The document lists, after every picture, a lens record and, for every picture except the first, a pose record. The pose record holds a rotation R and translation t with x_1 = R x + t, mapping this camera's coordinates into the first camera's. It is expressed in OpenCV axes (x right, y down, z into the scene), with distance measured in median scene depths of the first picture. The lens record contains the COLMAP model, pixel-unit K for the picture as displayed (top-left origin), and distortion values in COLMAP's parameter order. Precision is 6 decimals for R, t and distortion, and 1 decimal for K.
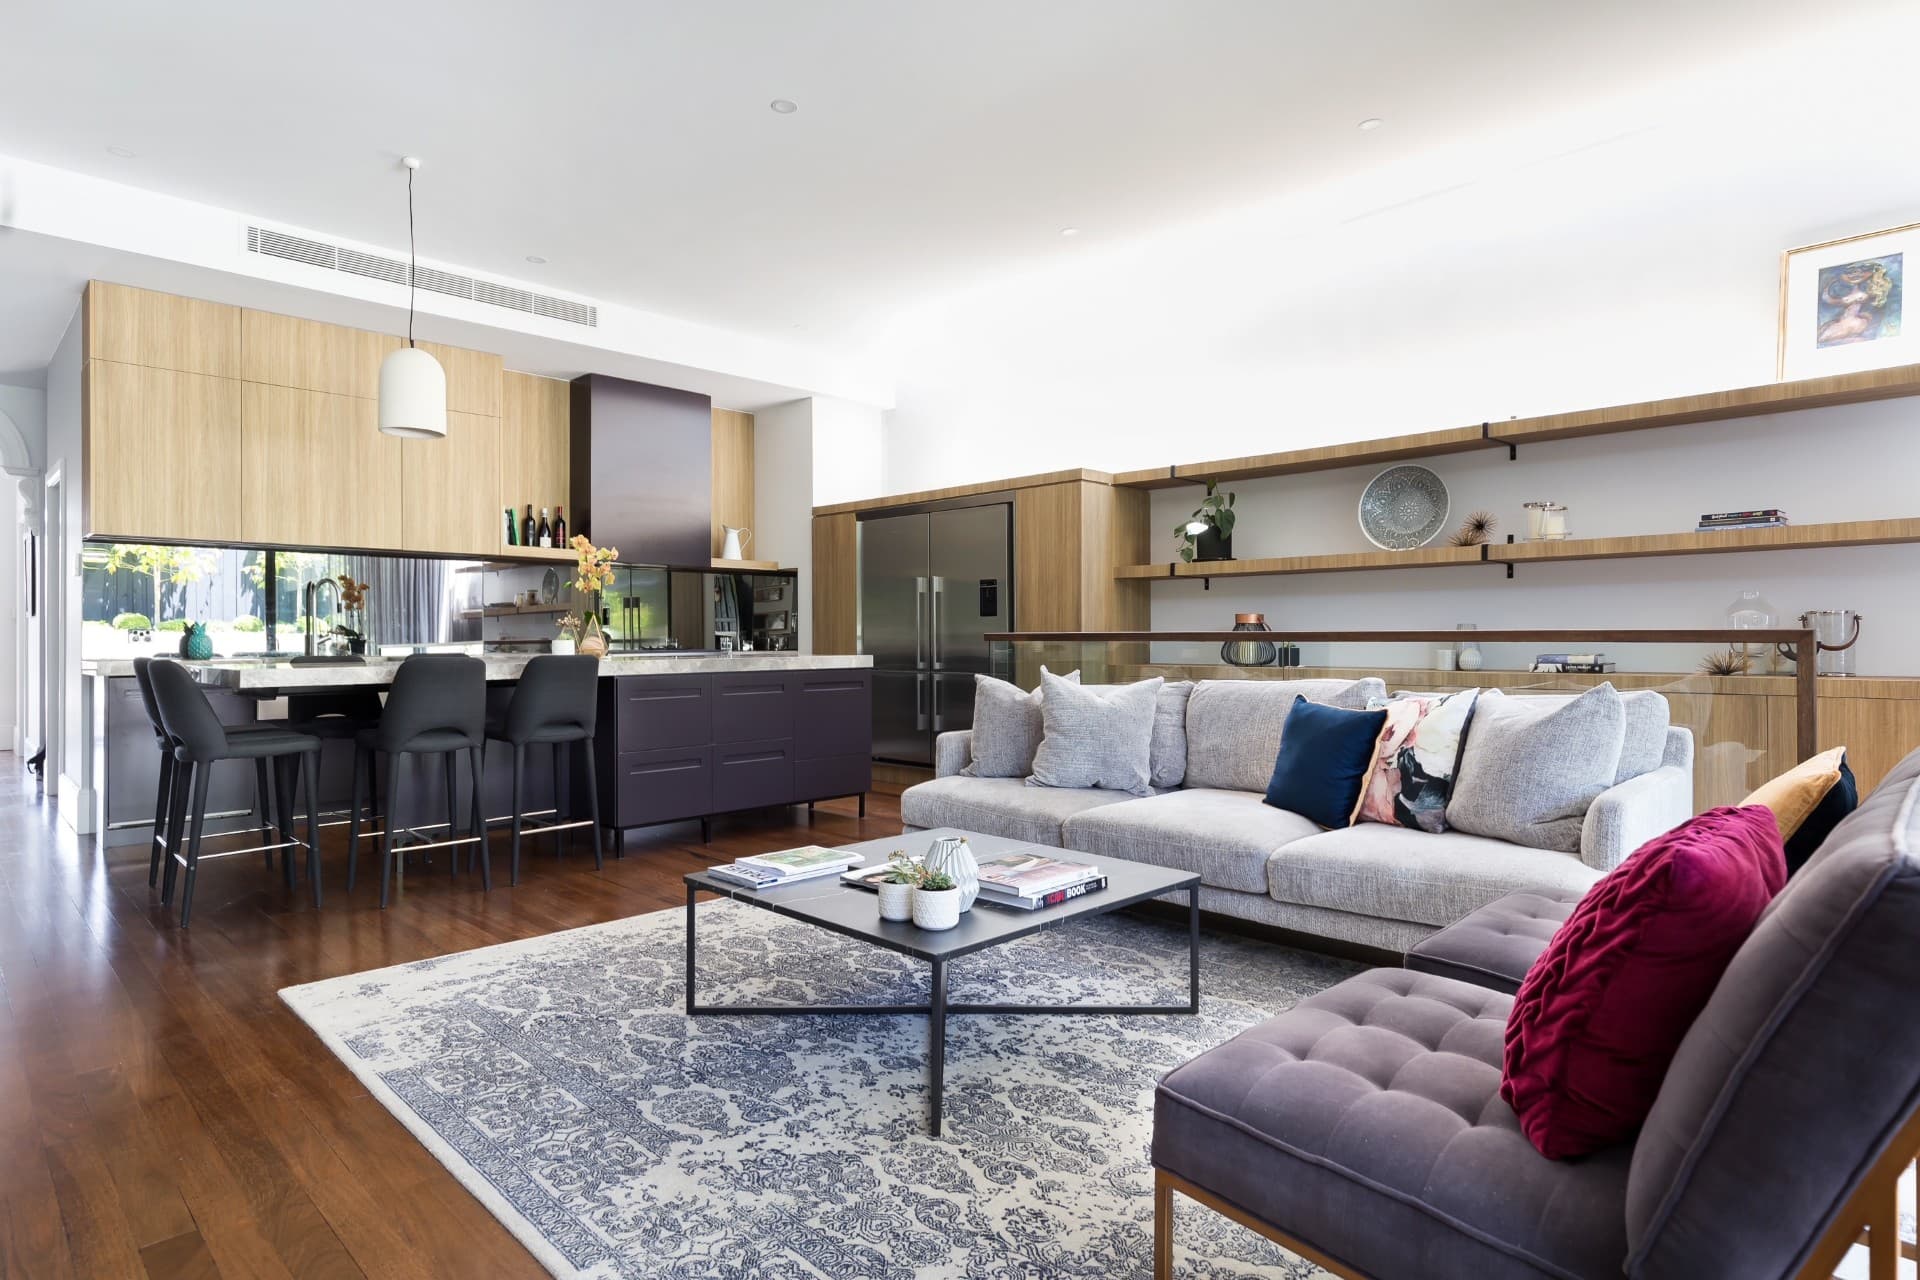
lens RADIAL K [[1025.3, 0, 954.2], [0, 1025.3, 630.8], [0, 0, 1]] dist [0.000803, -0.000324]
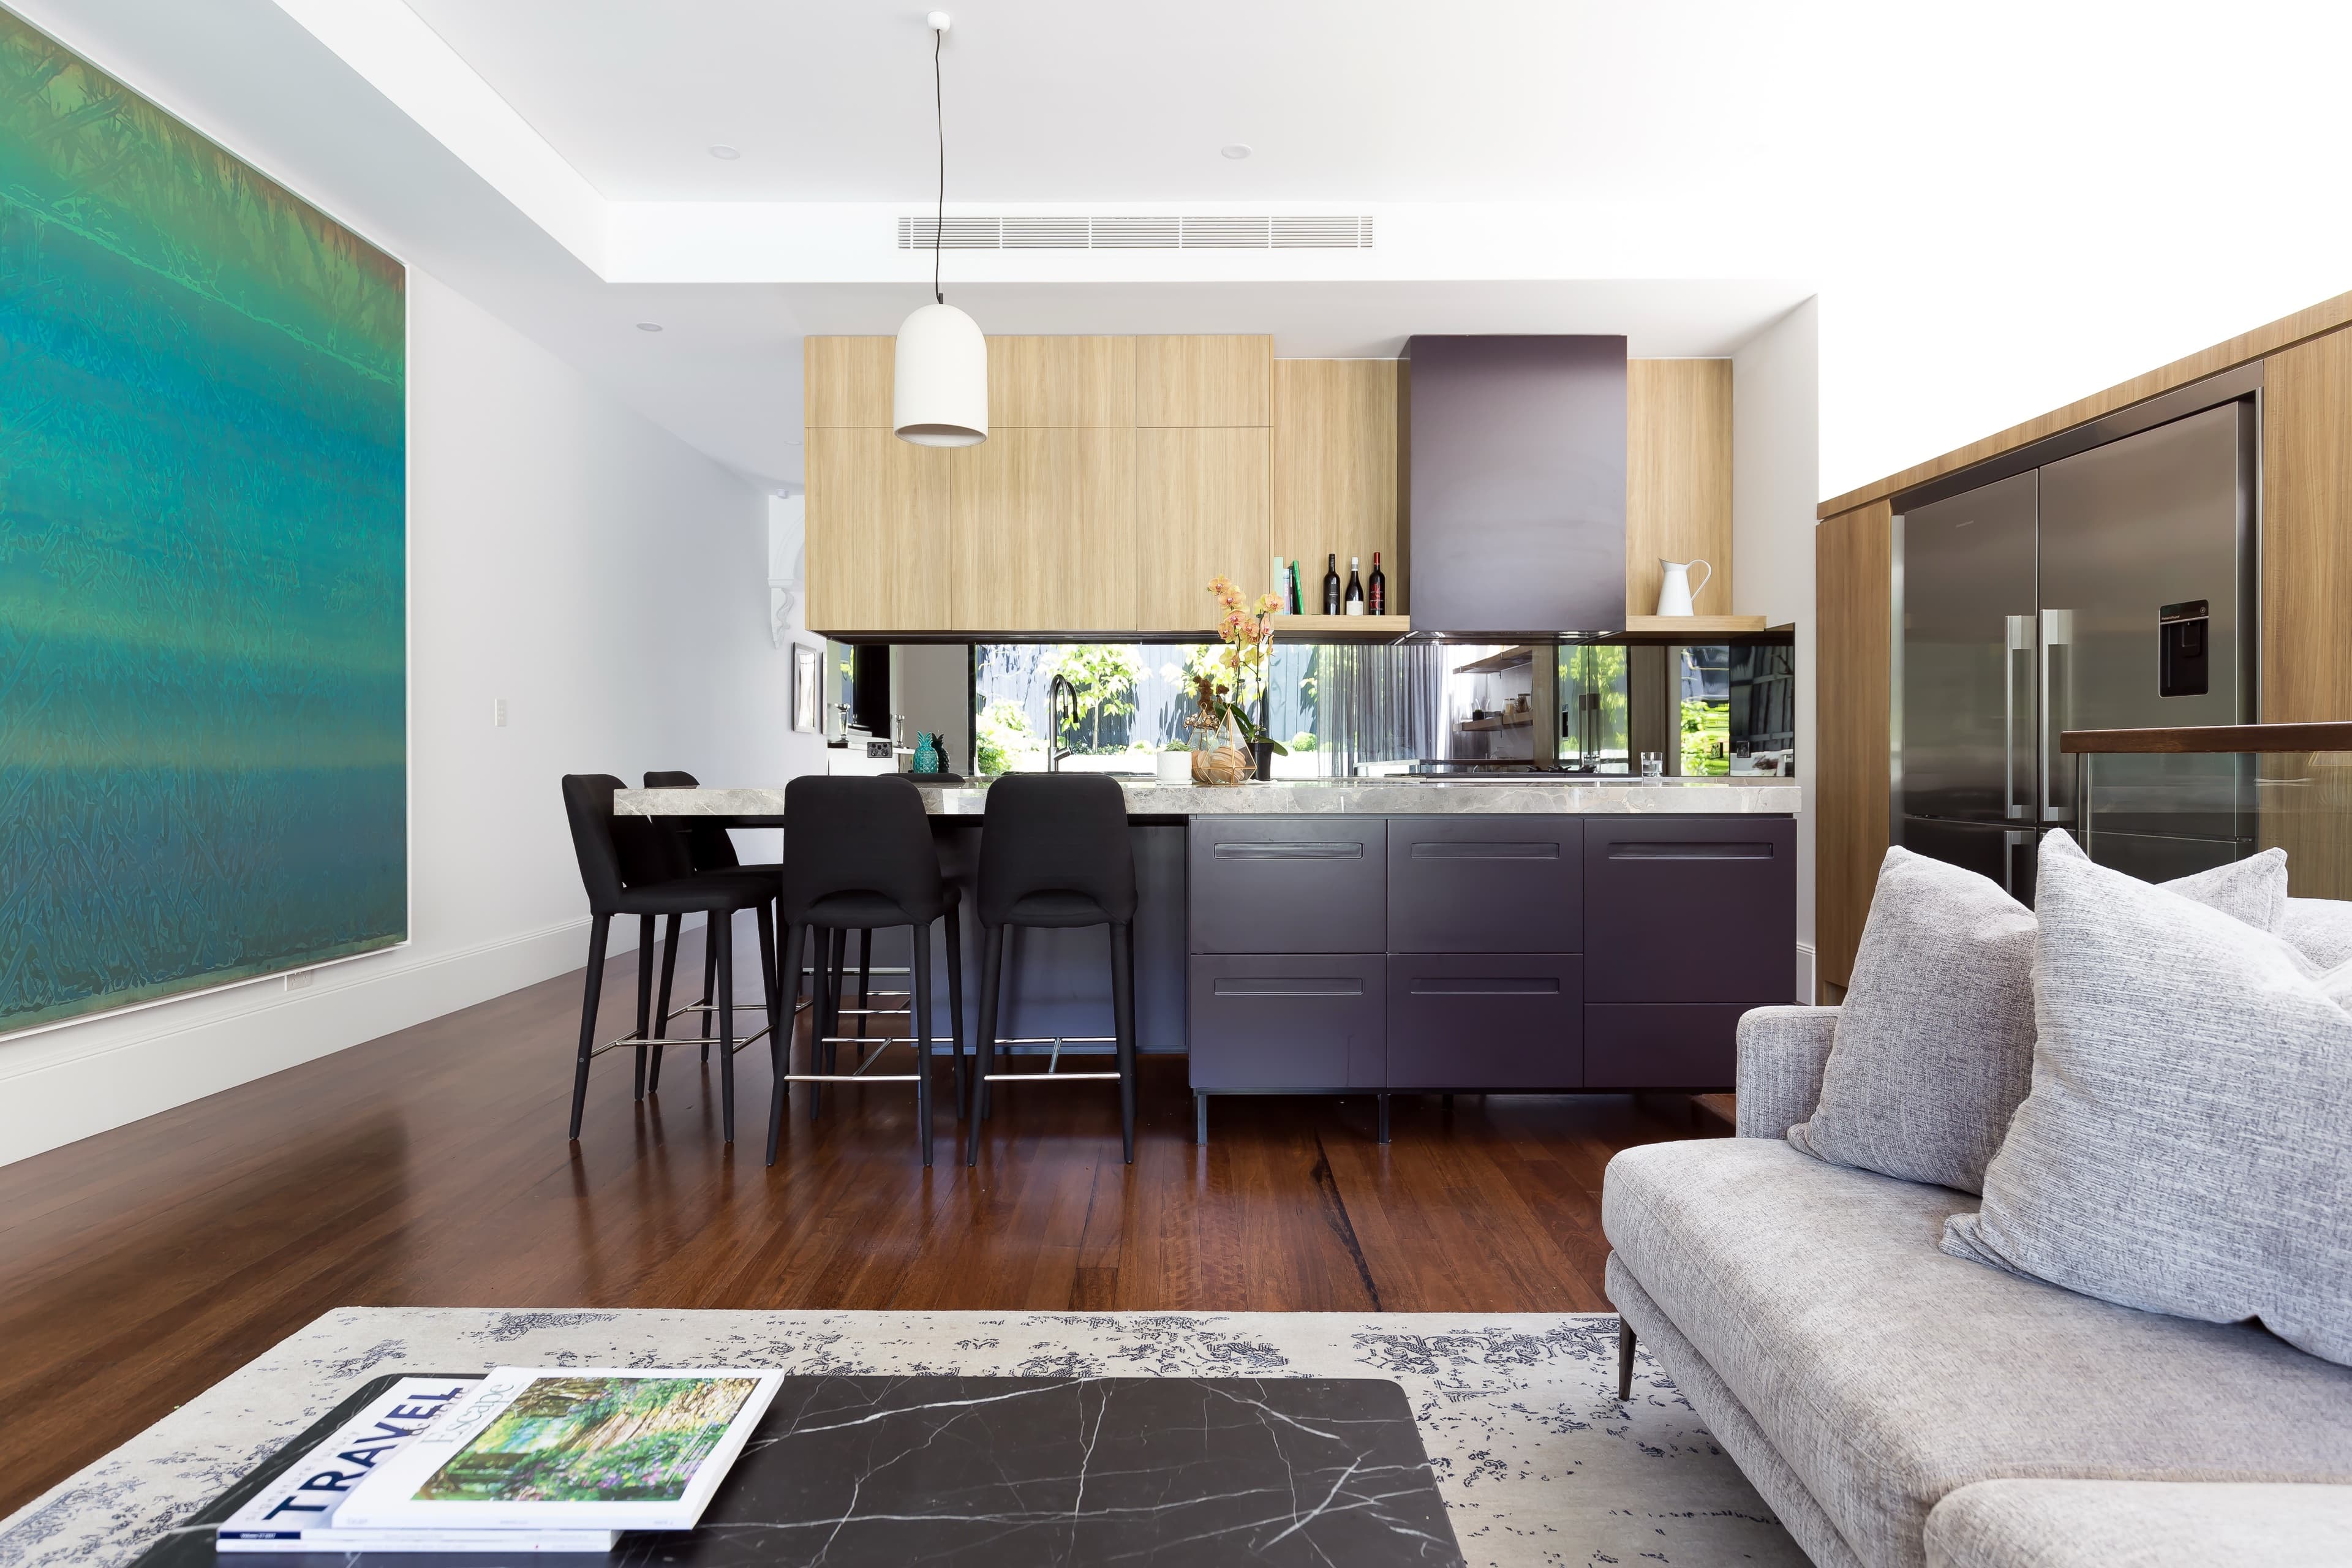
lens RADIAL K [[1256.1, 0, 1169.0], [0, 1256.1, 772.7], [0, 0, 1]] dist [0.000803, -0.000324]
pose [[0.705218, 0.008583, -0.708939, 0.103361], [0.002397, 0.999892, 0.014491, 0.008515], [0.708987, -0.011918, 0.705121, 0.376669]]
